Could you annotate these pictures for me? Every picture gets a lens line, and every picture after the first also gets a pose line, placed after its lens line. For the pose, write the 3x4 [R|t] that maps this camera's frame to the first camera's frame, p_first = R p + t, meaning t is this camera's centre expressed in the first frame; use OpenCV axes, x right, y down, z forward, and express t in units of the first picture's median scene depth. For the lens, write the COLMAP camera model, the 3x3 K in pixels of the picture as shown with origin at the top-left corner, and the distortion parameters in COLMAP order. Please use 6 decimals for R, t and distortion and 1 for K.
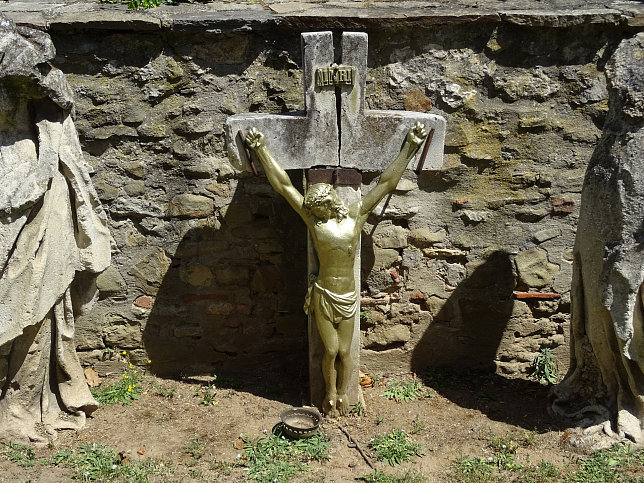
lens RADIAL K [[775.0, 0, 322.0], [0, 775.0, 241.5], [0, 0, 1]] dist [-0.008435, 0.005100]
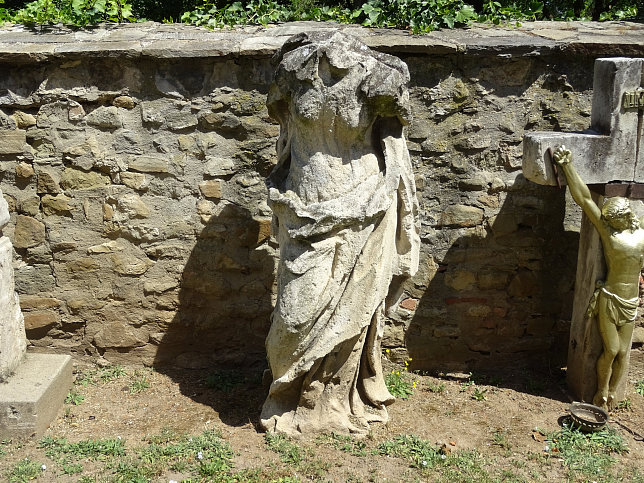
lens RADIAL K [[726.3, 0, 322.0], [0, 726.3, 241.5], [0, 0, 1]] dist [-0.009300, 0.000010]
pose [[0.999927, 0.011006, 0.004912, -0.385195], [-0.010970, 0.999913, -0.007352, -0.000521], [-0.004992, 0.007297, 0.999961, -0.013898]]
